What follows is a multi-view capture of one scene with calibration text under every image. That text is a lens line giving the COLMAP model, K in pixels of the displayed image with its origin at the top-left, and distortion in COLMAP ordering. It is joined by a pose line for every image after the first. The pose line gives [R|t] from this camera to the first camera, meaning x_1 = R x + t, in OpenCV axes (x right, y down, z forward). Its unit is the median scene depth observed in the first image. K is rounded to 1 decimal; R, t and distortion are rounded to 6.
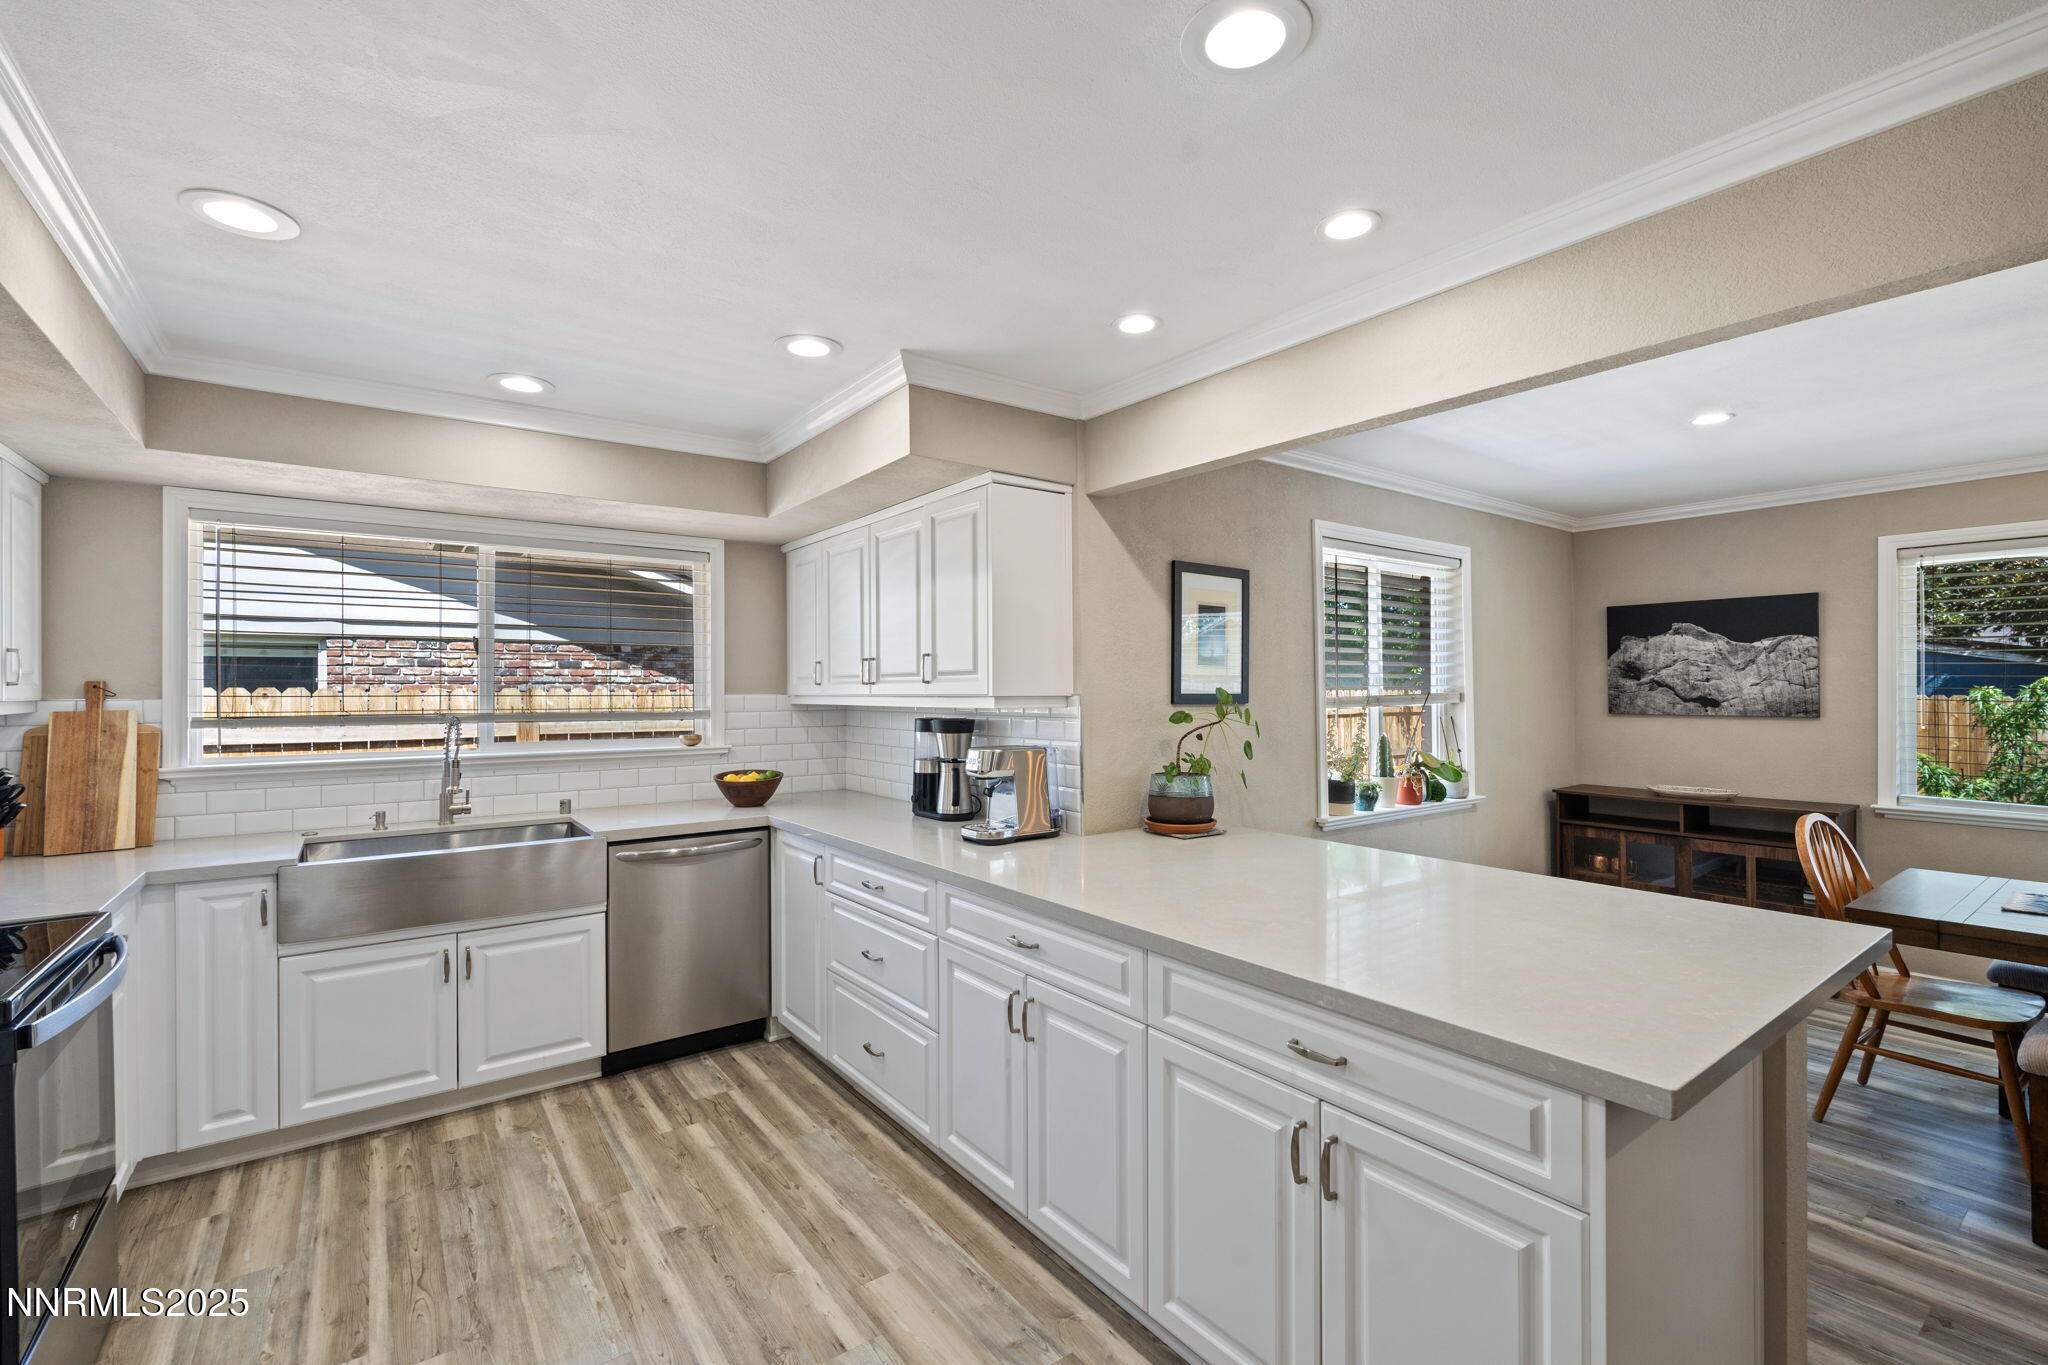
lens RADIAL K [[887.0, 0, 1013.4], [0, 887.0, 683.0], [0, 0, 1]] dist [-0.002907, 0.000387]
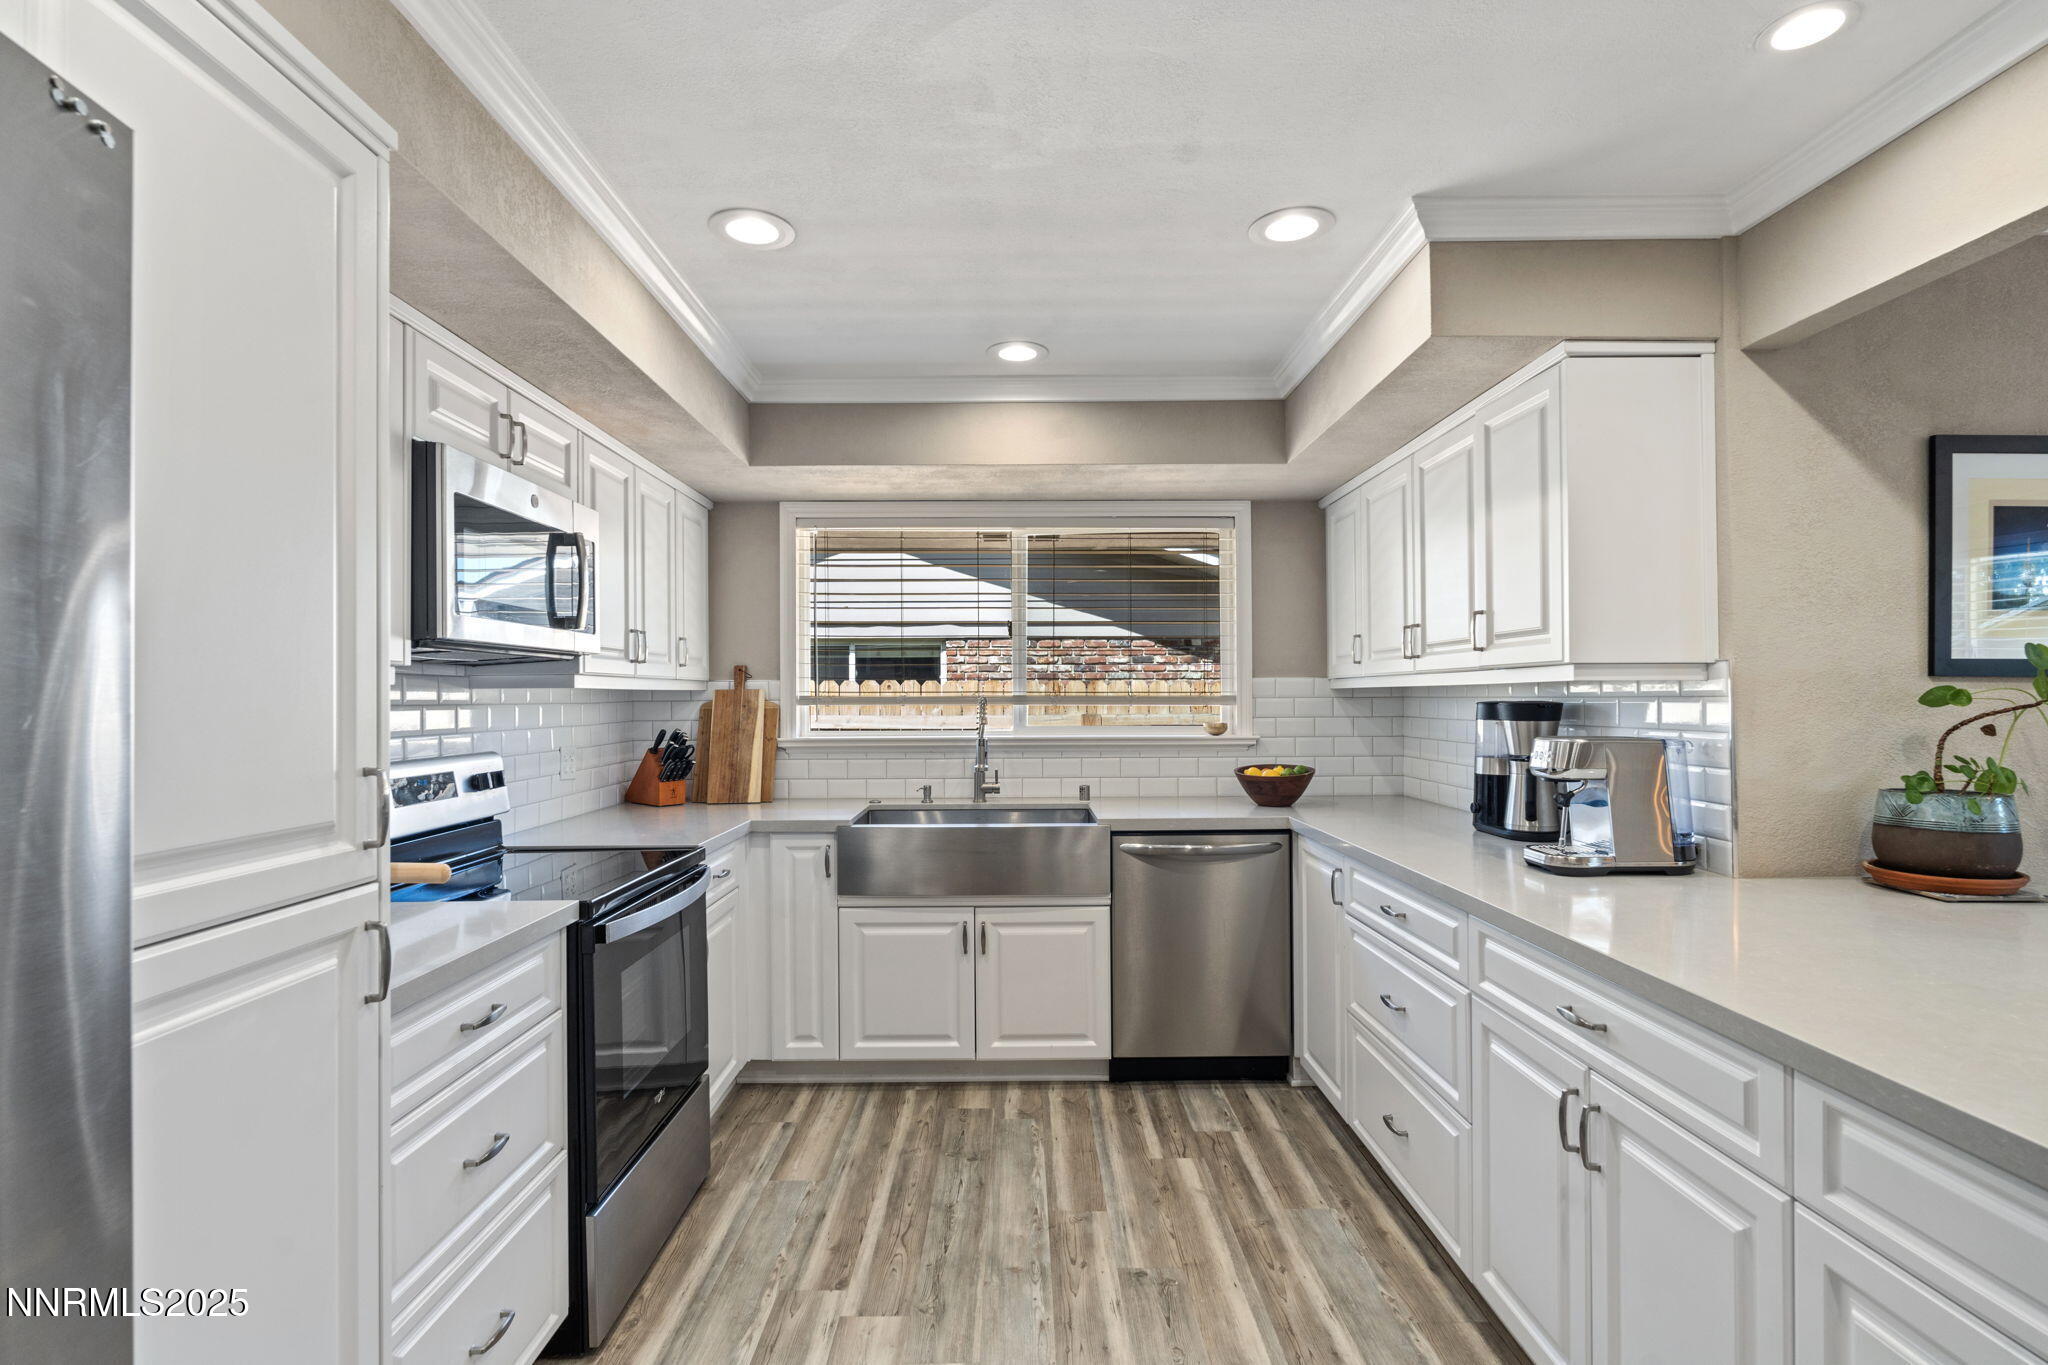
lens RADIAL K [[977.8, 0, 1023.1], [0, 977.8, 689.8], [0, 0, 1]] dist [-0.002747, 0.000588]
pose [[0.811289, -0.004528, -0.584628, 0.067596], [0.005942, 0.999982, 0.000499, 0.028993], [0.584616, -0.003879, 0.811301, 0.108757]]
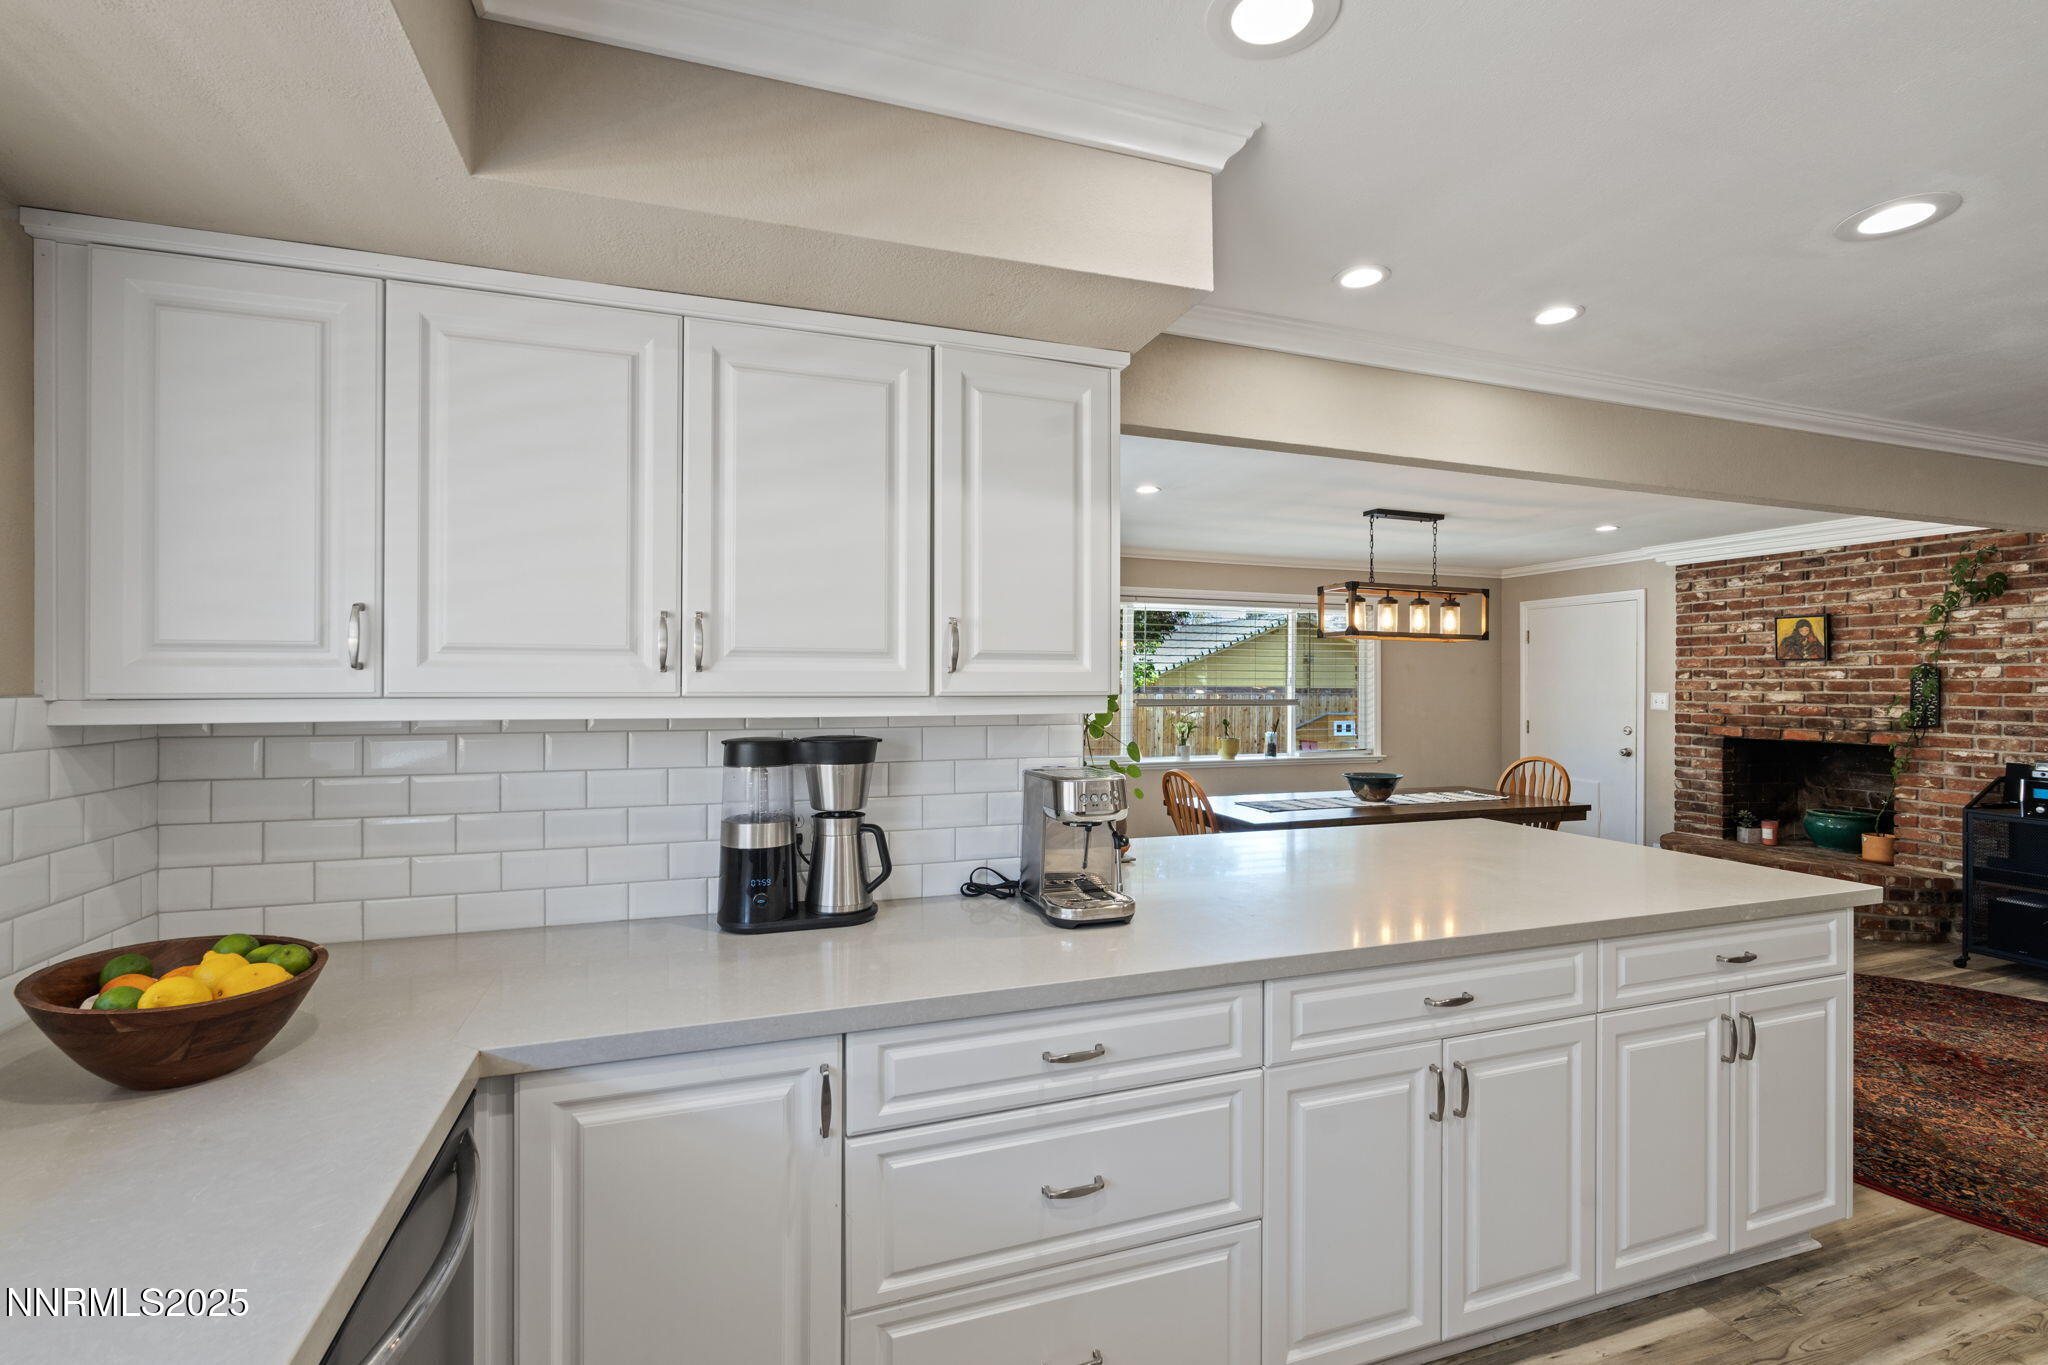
lens RADIAL K [[810.0, 0, 1086.7], [0, 810.0, 711.0], [0, 0, 1]] dist [-0.007058, 0.000200]
pose [[0.312574, -0.019446, 0.949694, -0.521203], [-0.007993, 0.999701, 0.023100, 0.011410], [-0.949860, -0.014811, 0.312325, 0.728010]]
